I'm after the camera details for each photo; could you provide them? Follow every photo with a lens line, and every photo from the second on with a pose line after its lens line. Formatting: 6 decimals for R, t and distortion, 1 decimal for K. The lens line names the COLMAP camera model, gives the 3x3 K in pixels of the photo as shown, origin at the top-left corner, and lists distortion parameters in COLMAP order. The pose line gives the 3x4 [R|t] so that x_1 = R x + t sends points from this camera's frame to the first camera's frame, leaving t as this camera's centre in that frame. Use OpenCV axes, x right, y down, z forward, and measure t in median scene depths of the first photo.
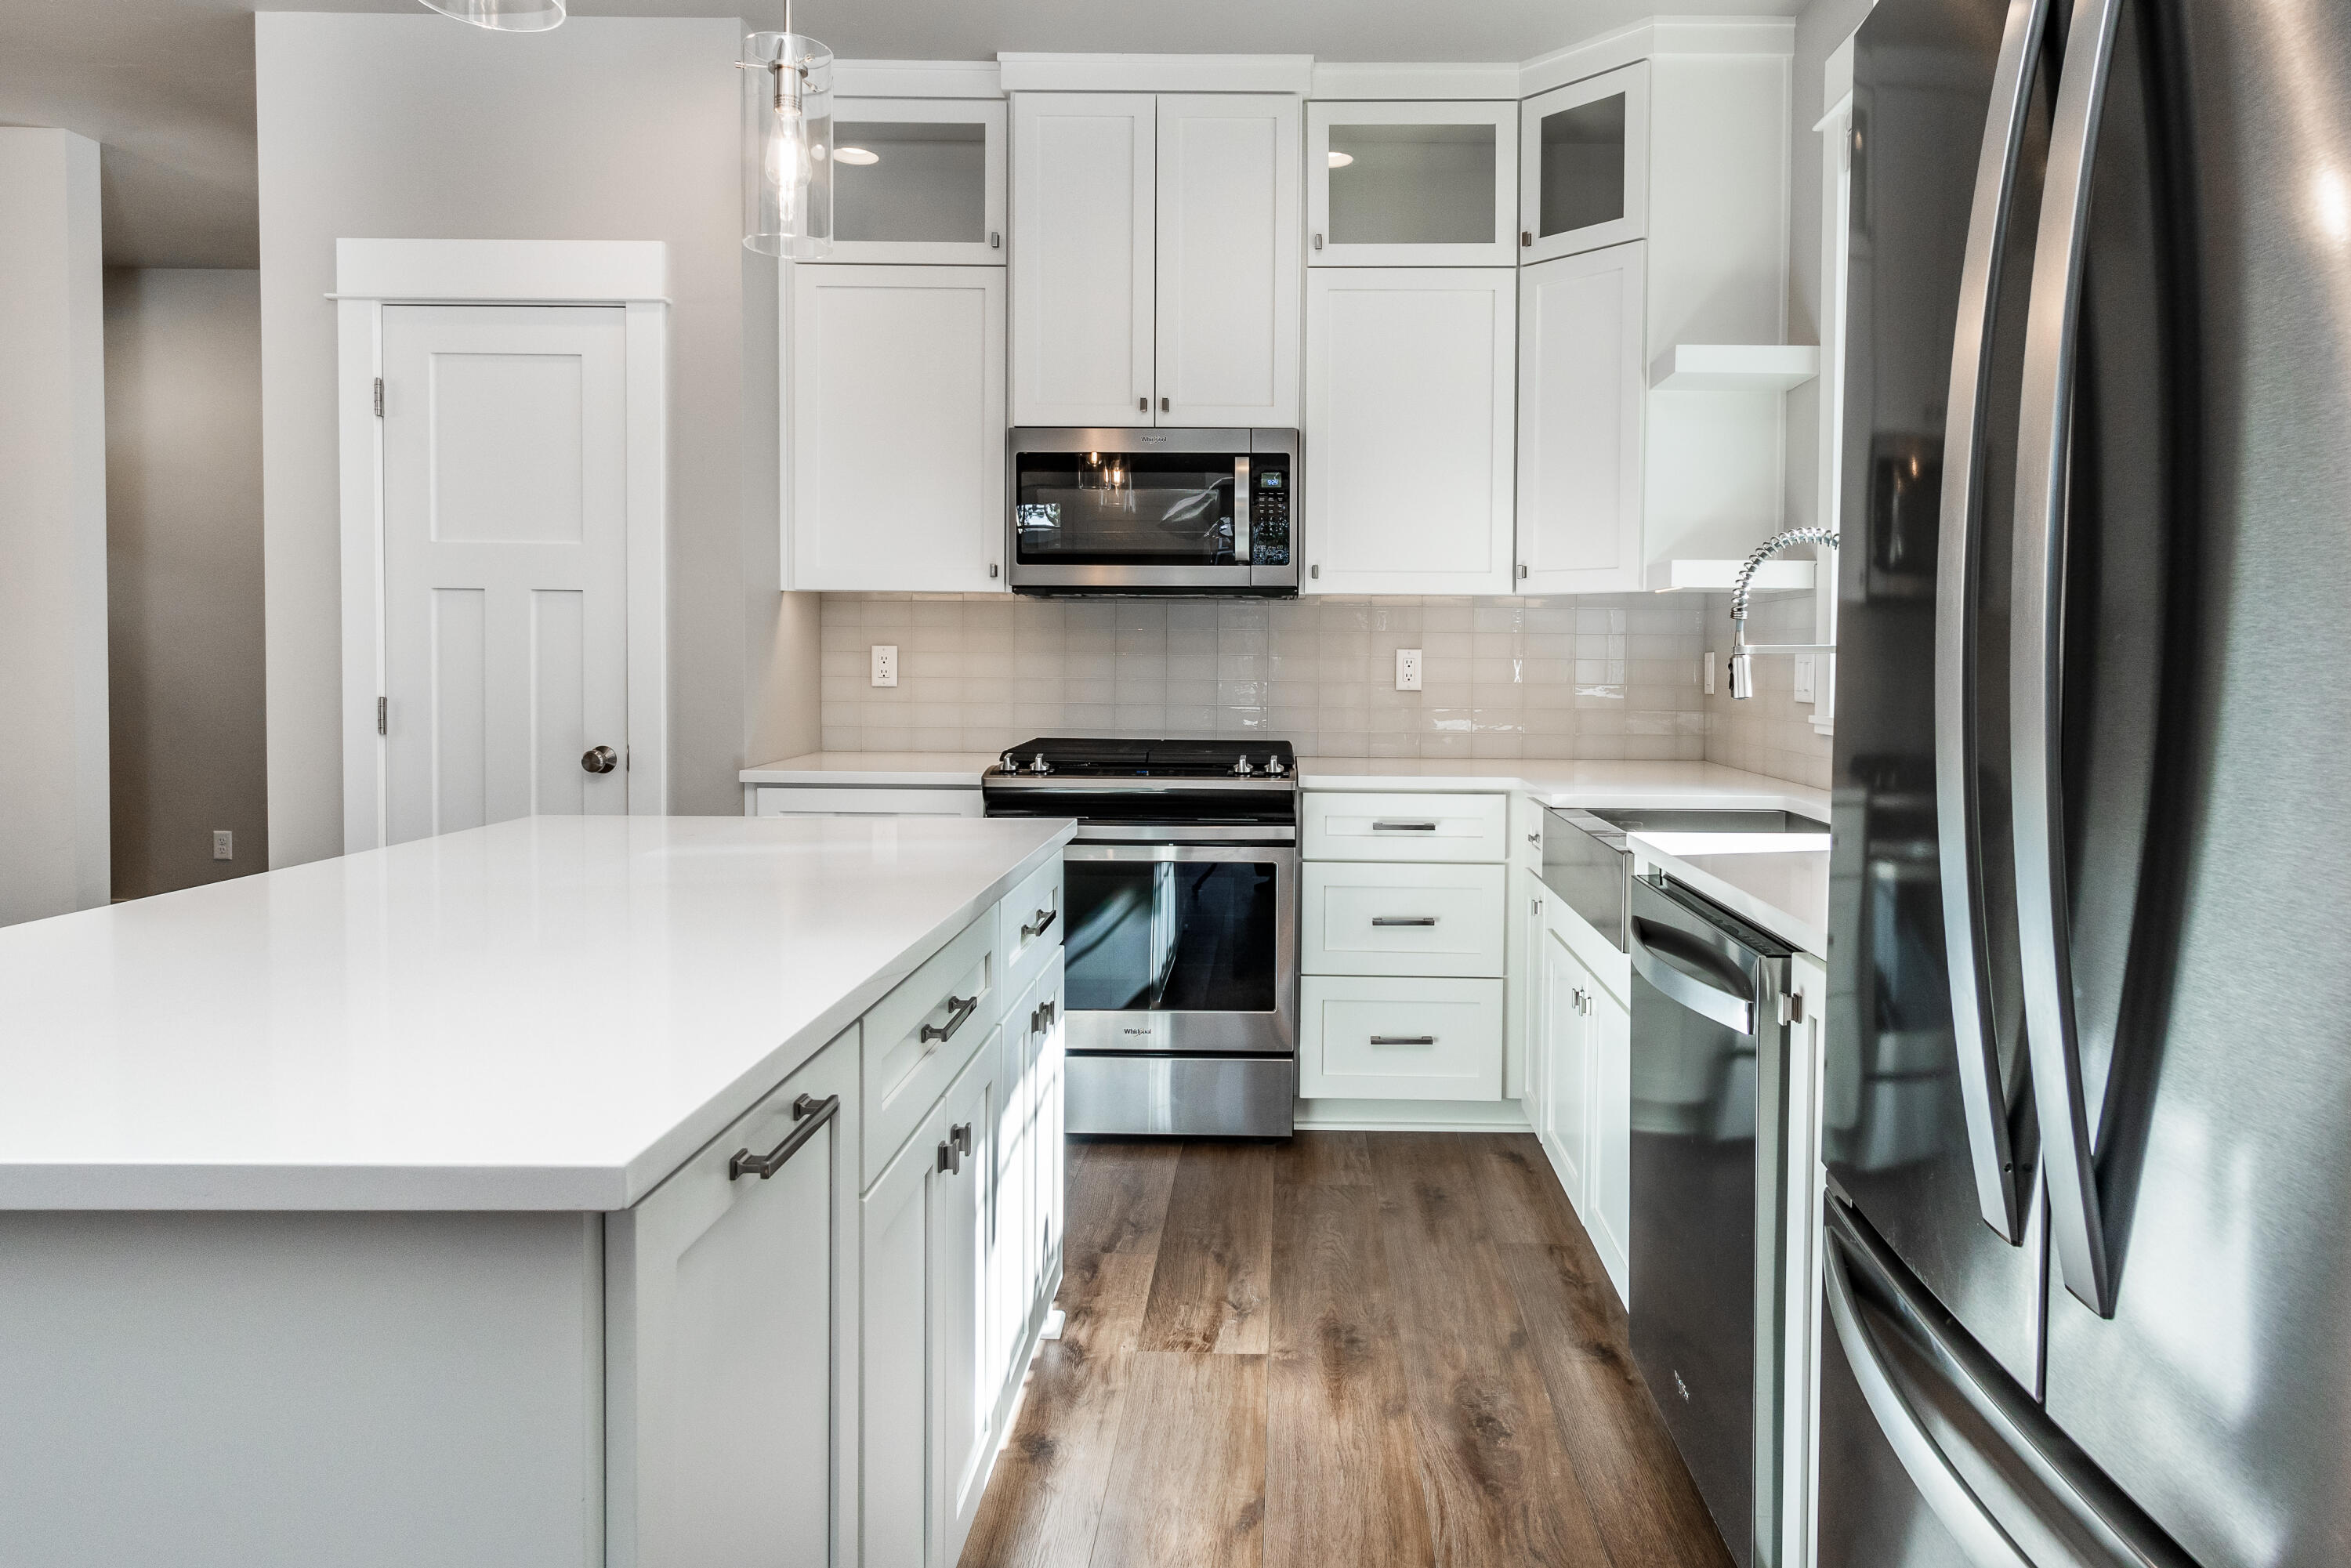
lens RADIAL K [[1530.2, 0, 1236.8], [0, 1530.2, 684.8], [0, 0, 1]] dist [0.029275, -0.000403]
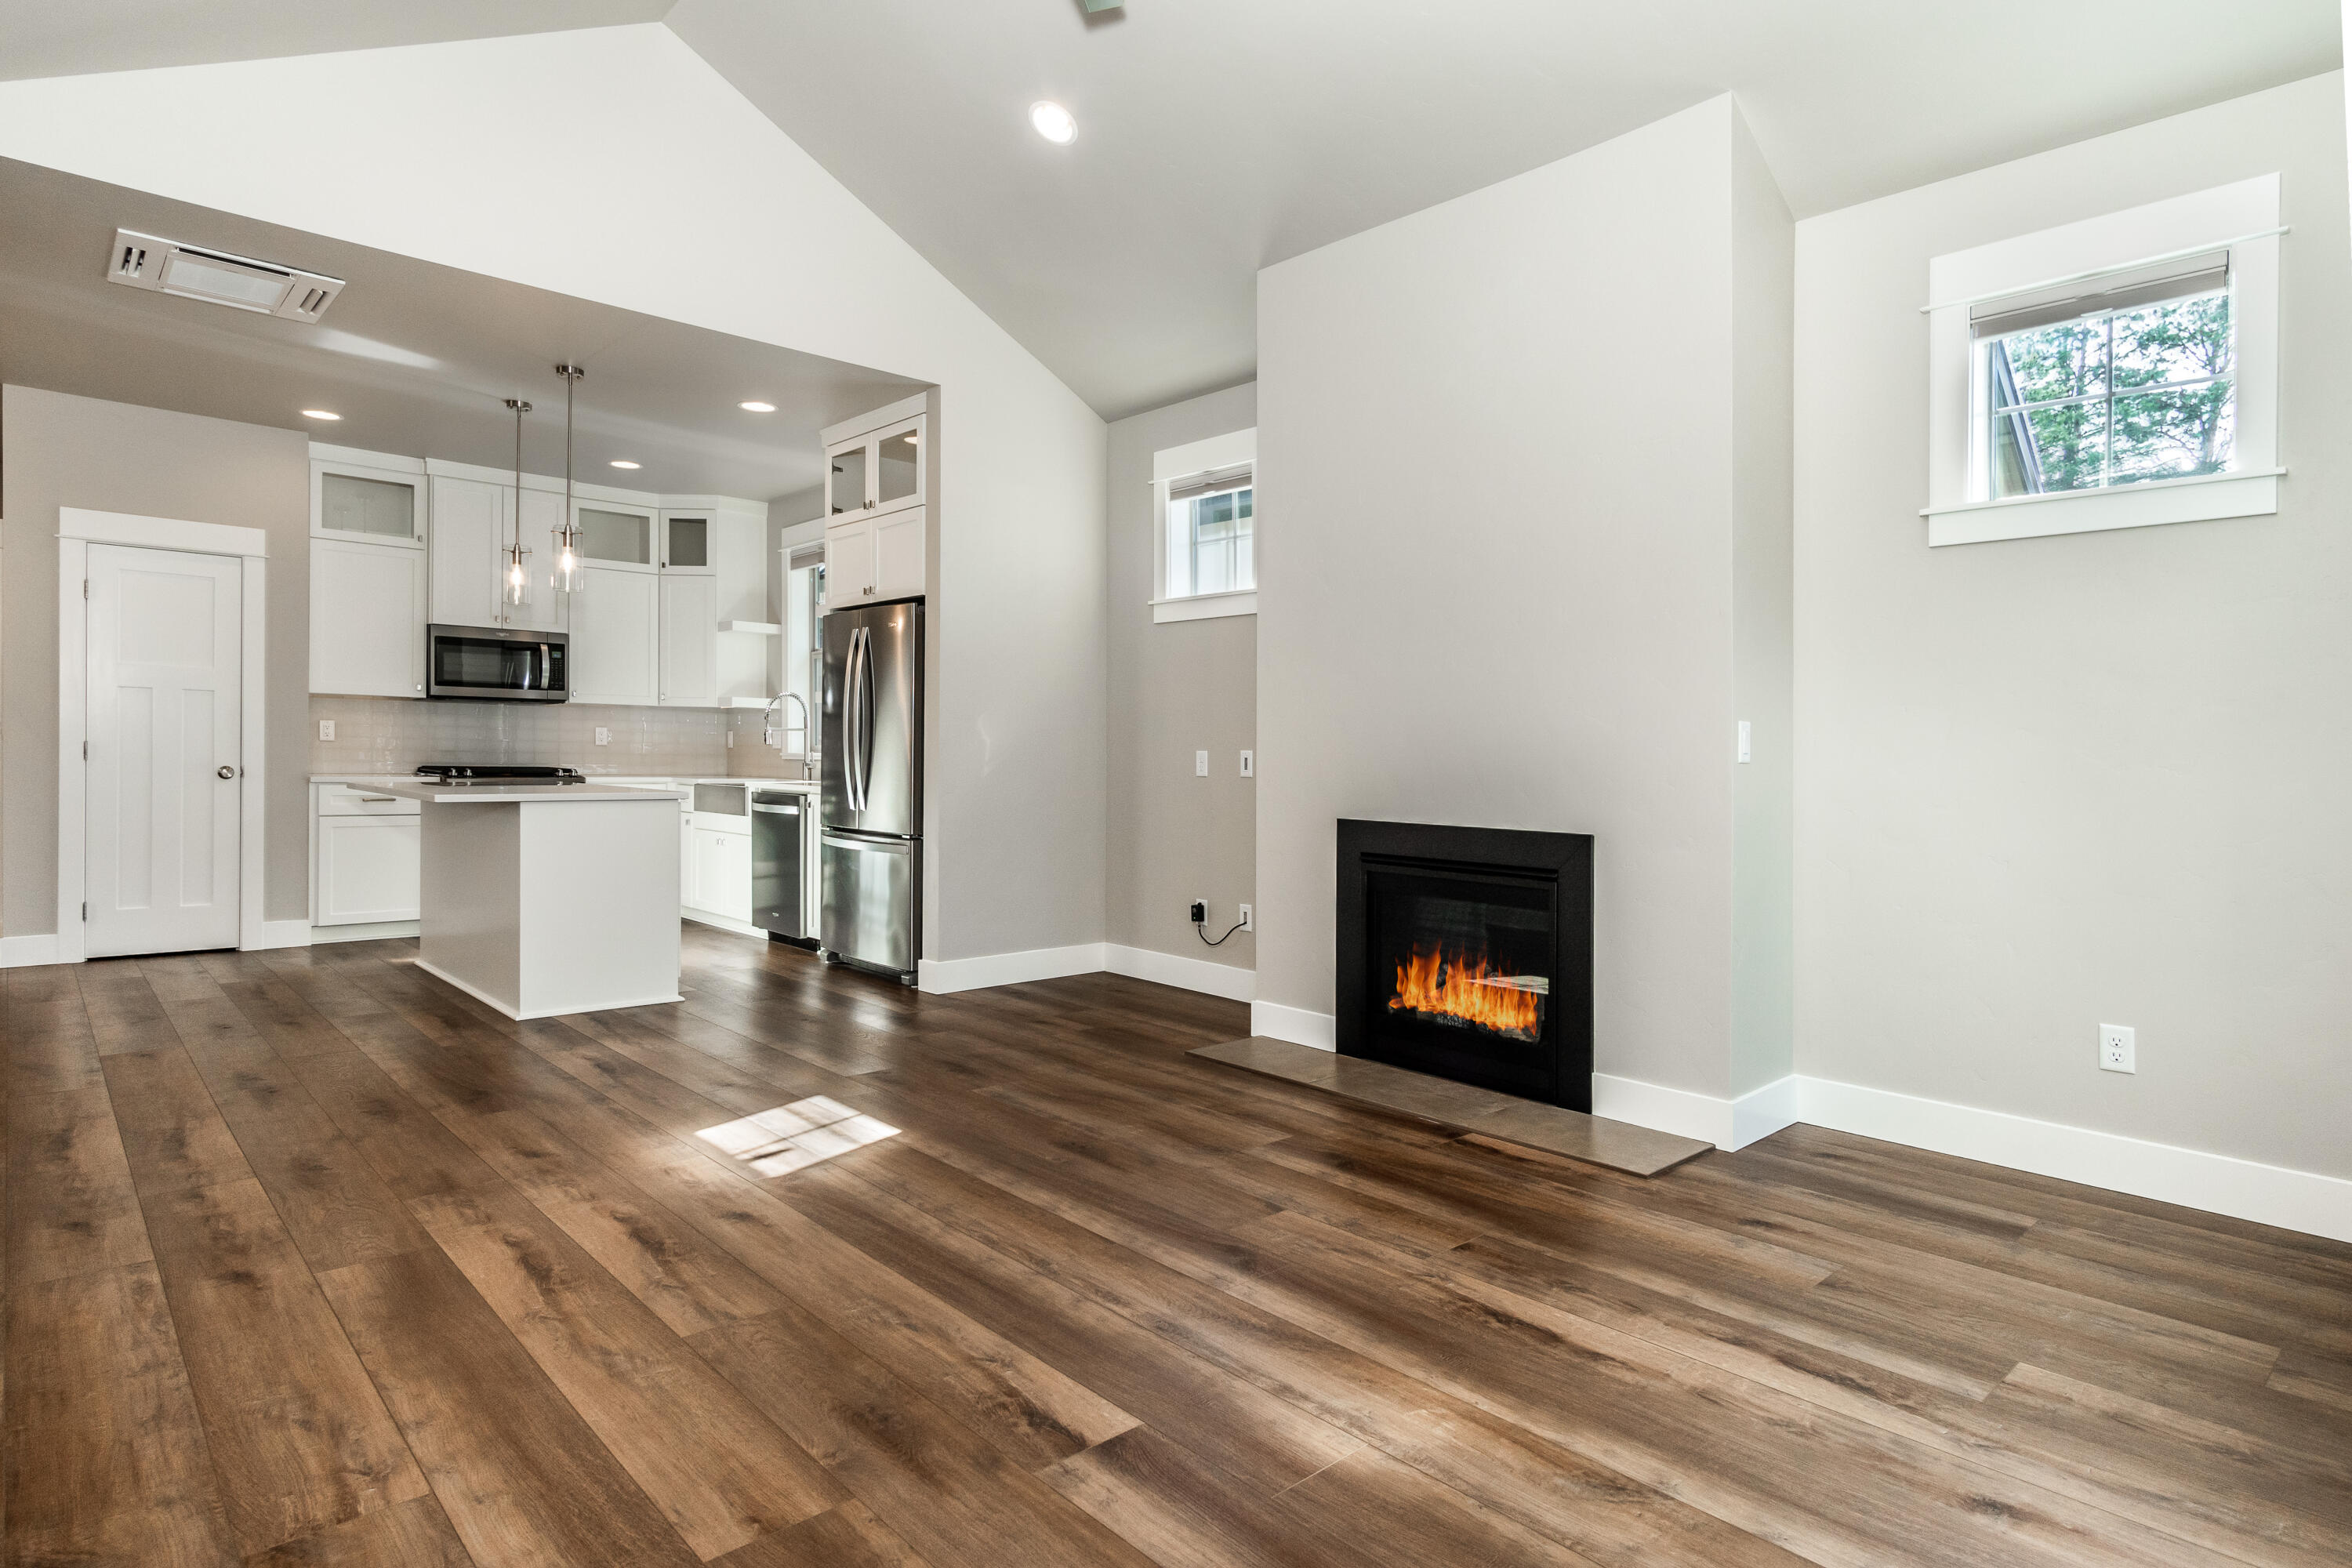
lens RADIAL K [[1260.6, 0, 1176.5], [0, 1260.6, 778.1], [0, 0, 1]] dist [0.013190, -0.000020]
pose [[0.730572, -0.007523, 0.682794, -0.616845], [0.002416, 0.999962, 0.008432, 0.043694], [-0.682831, -0.004511, 0.730562, -1.092798]]
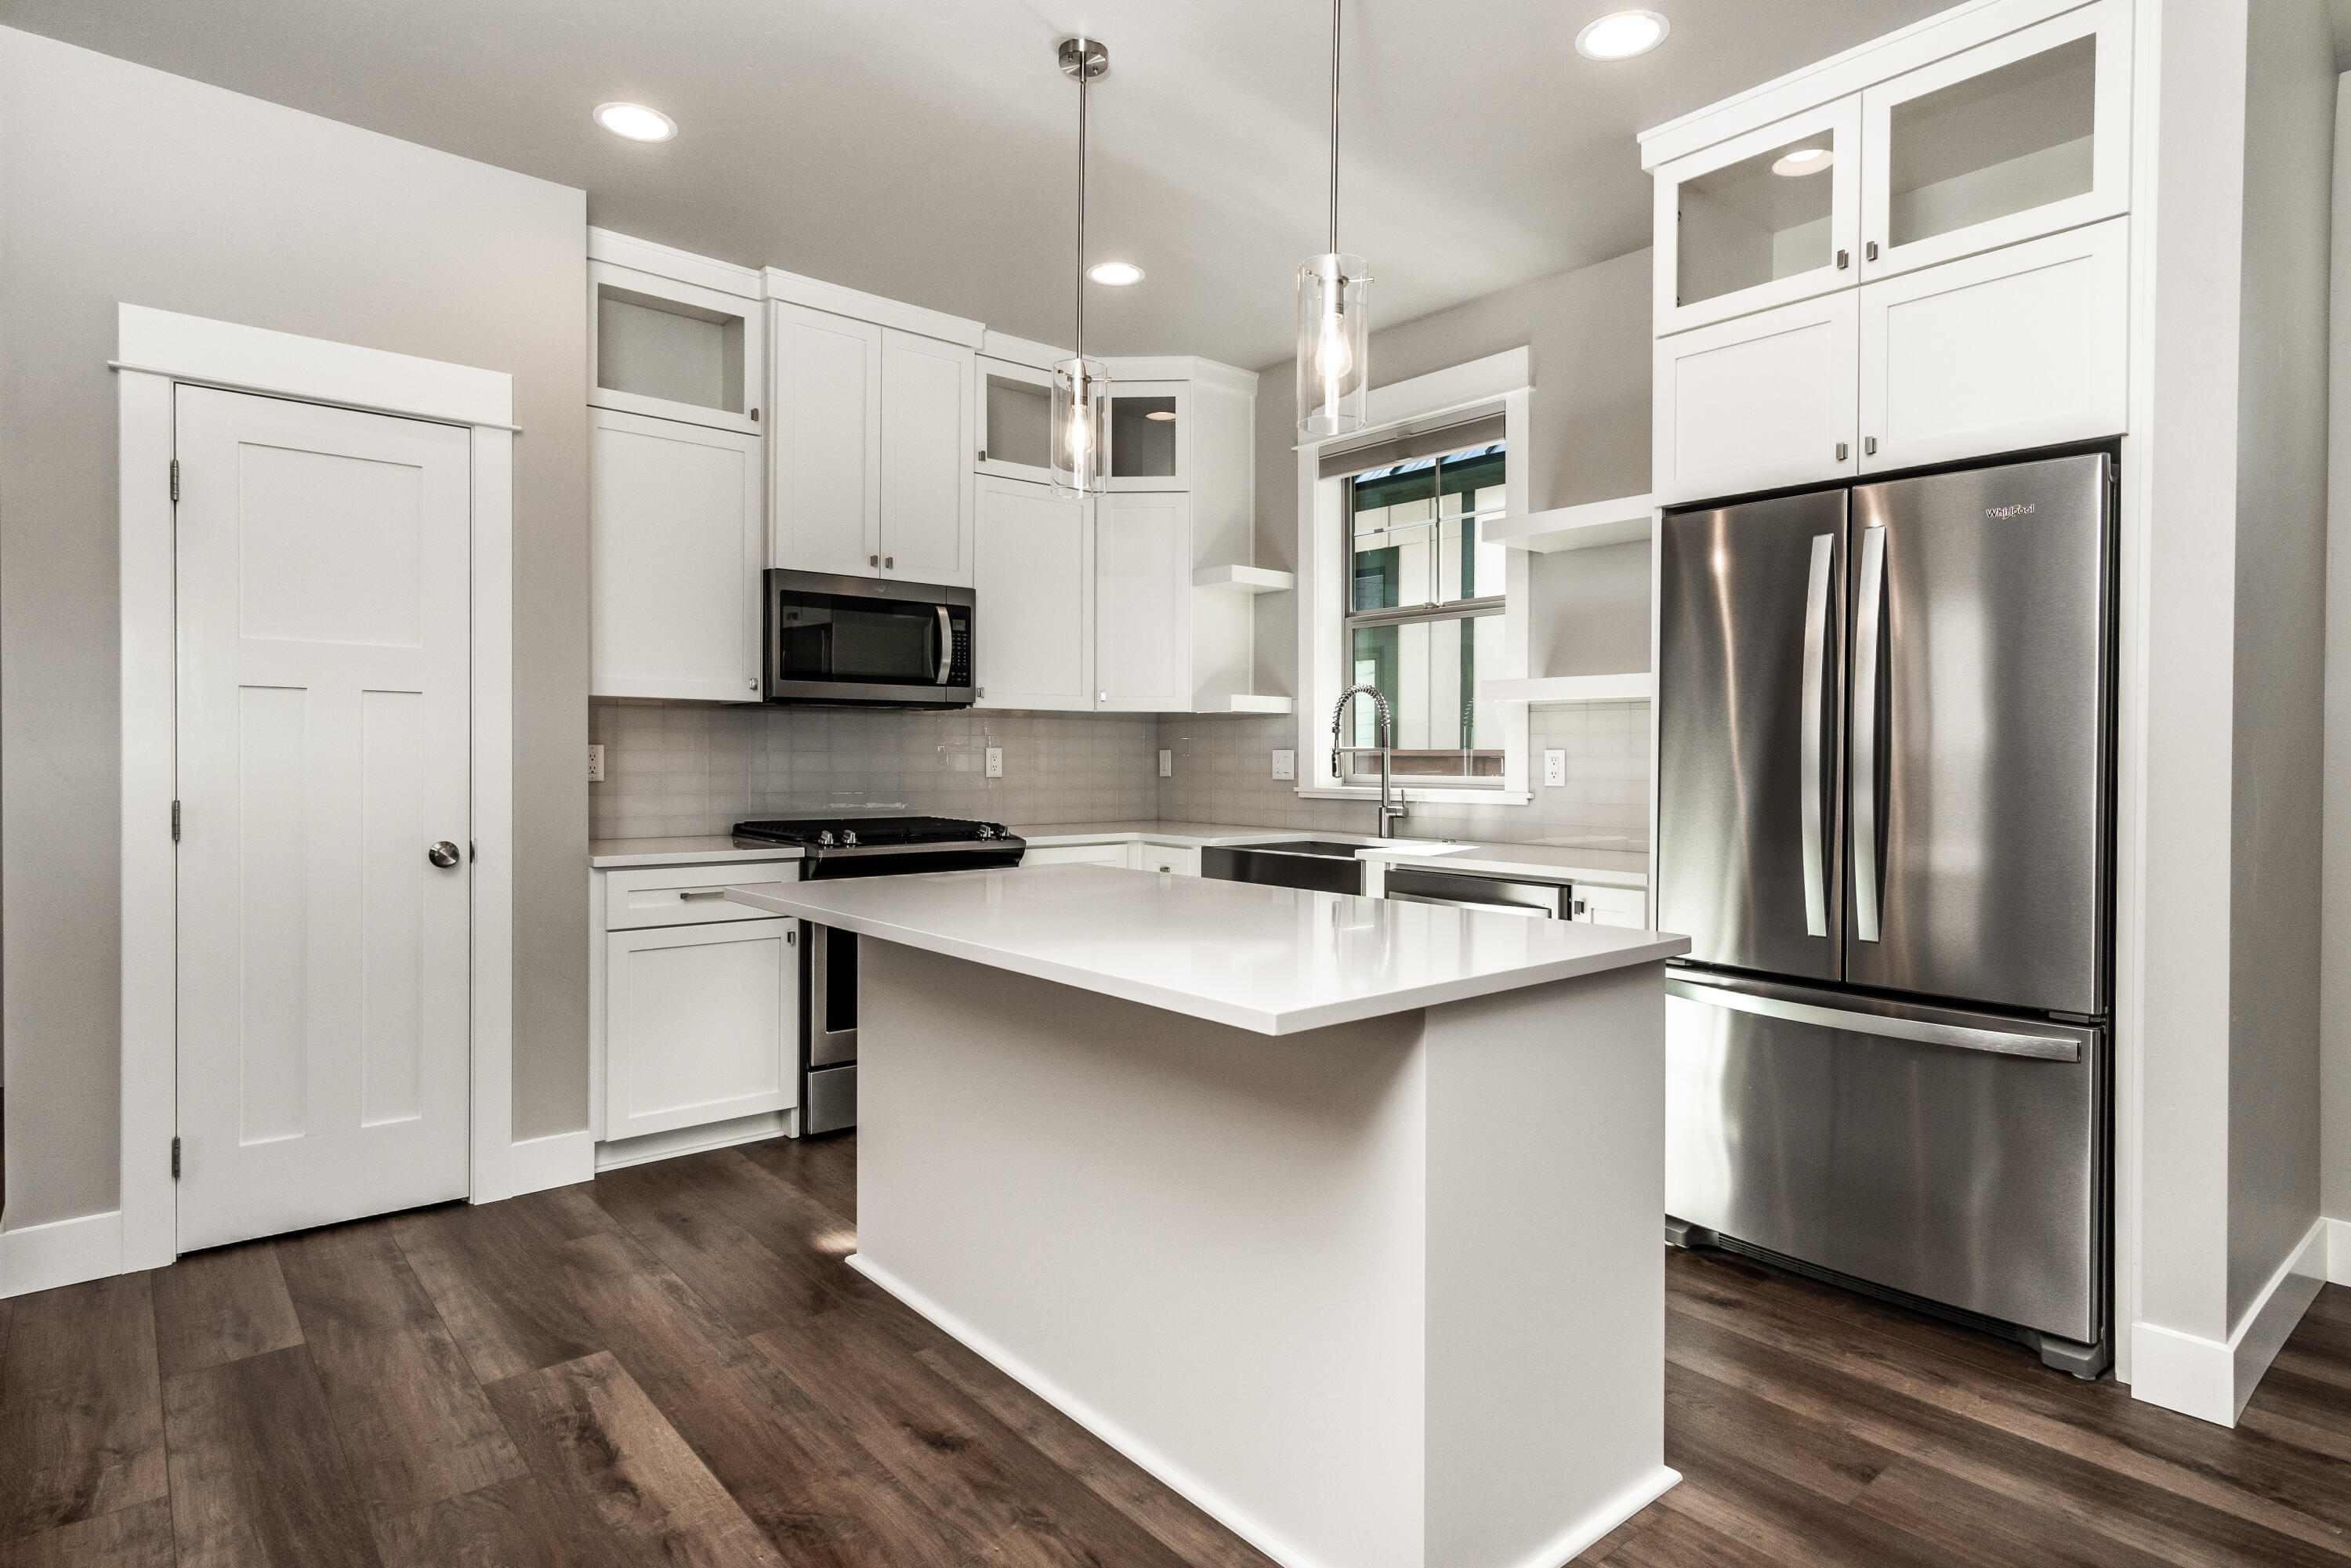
lens RADIAL K [[1260.0, 0, 1172.8], [0, 1260.0, 773.0], [0, 0, 1]] dist [0.013190, -0.000020]
pose [[0.756375, -0.013372, 0.654002, -0.572298], [0.013013, 0.999901, 0.005395, -0.004837], [-0.654009, 0.004430, 0.756474, 0.021599]]
